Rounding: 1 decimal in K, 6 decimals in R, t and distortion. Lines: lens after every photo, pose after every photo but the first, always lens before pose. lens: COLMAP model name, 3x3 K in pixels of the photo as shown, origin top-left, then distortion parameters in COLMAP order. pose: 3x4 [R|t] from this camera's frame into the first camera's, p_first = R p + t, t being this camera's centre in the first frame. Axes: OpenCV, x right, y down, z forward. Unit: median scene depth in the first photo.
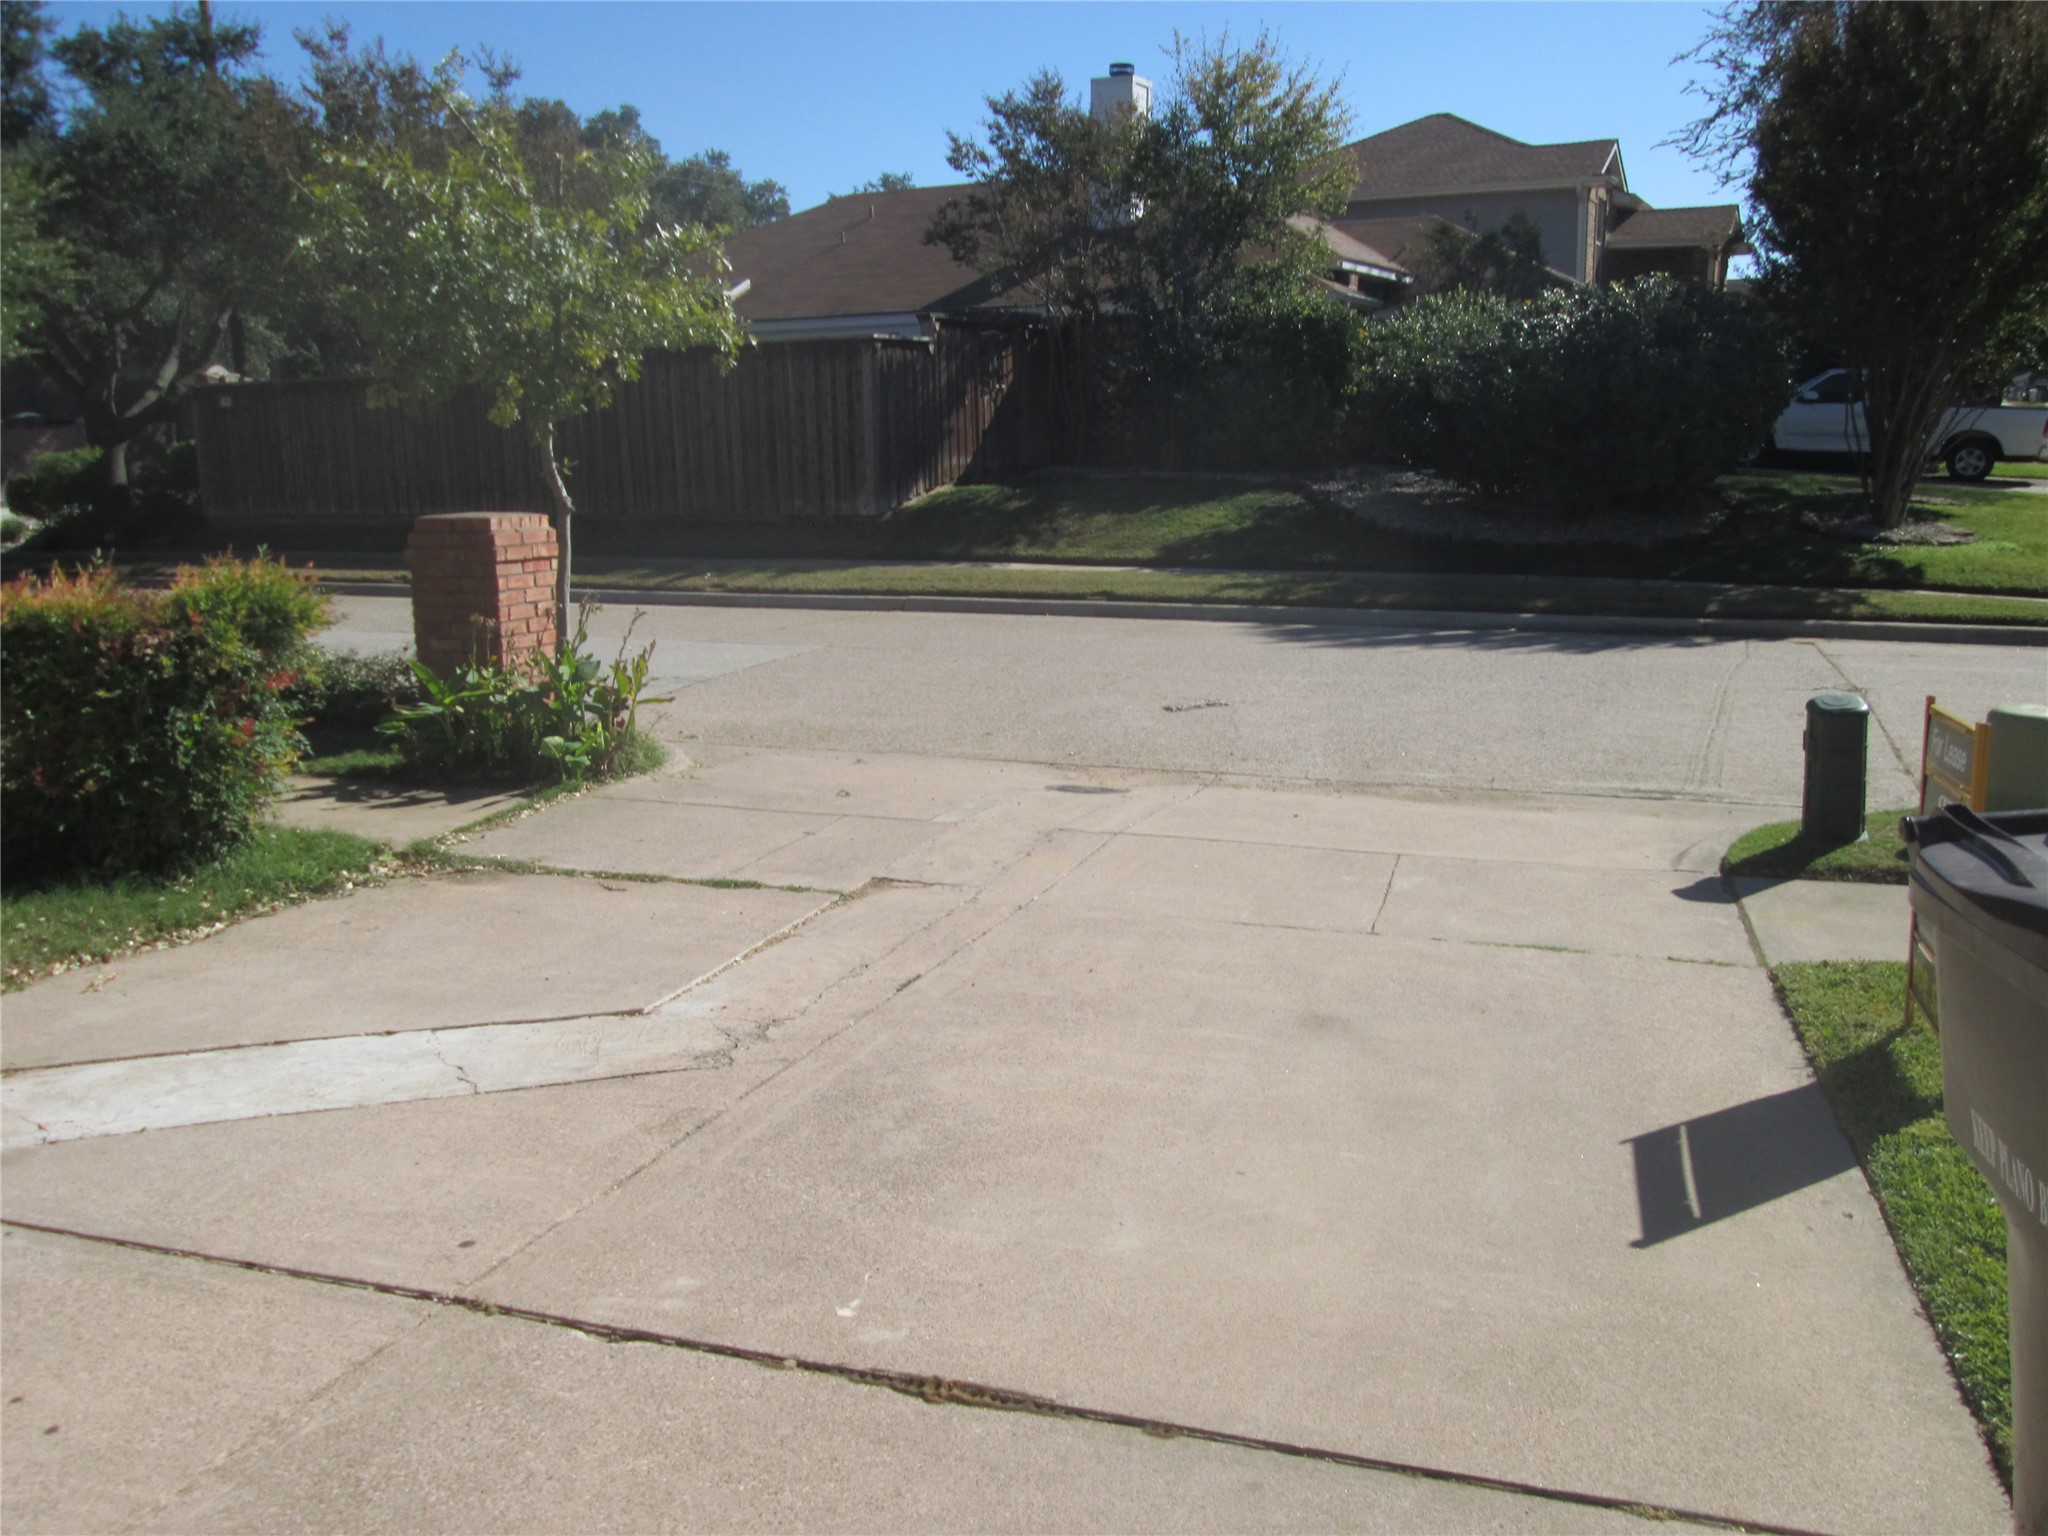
lens RADIAL K [[1716.4, 0, 1047.4], [0, 1716.4, 816.5], [0, 0, 1]] dist [-0.038710, 0.018834]
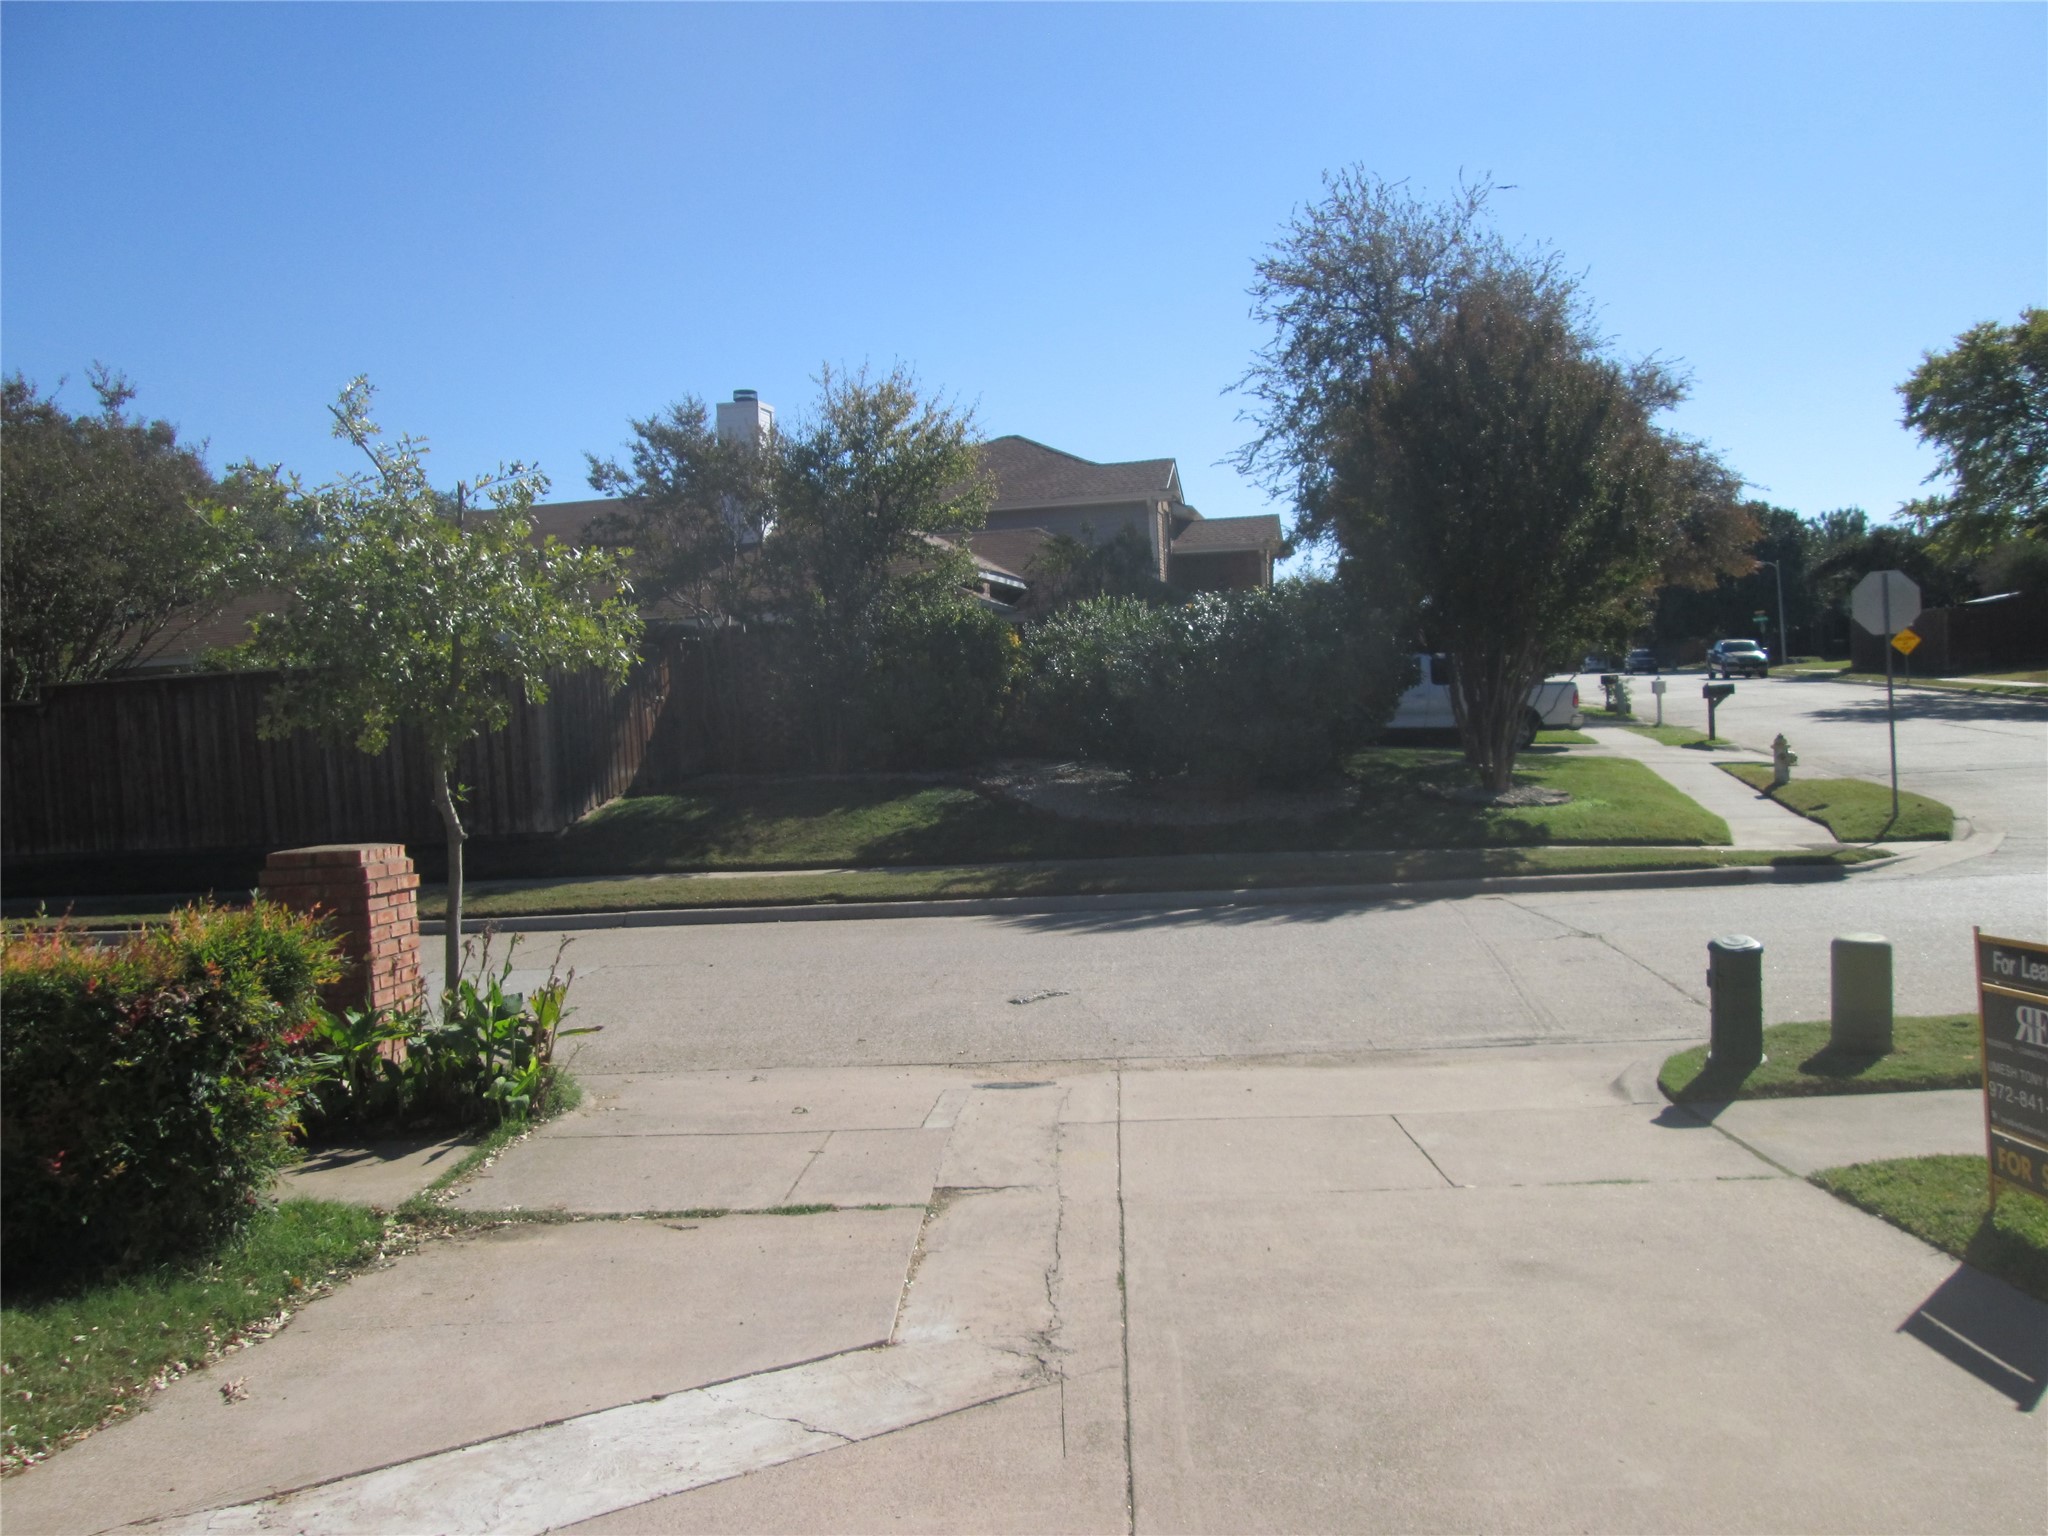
lens RADIAL K [[1716.4, 0, 1119.1], [0, 1716.4, 789.7], [0, 0, 1]] dist [-0.038710, 0.018834]
pose [[0.962611, -0.045803, 0.266988, -0.165041], [0.094665, 0.980339, -0.173129, -0.005346], [-0.253809, 0.191930, 0.948021, 0.000088]]
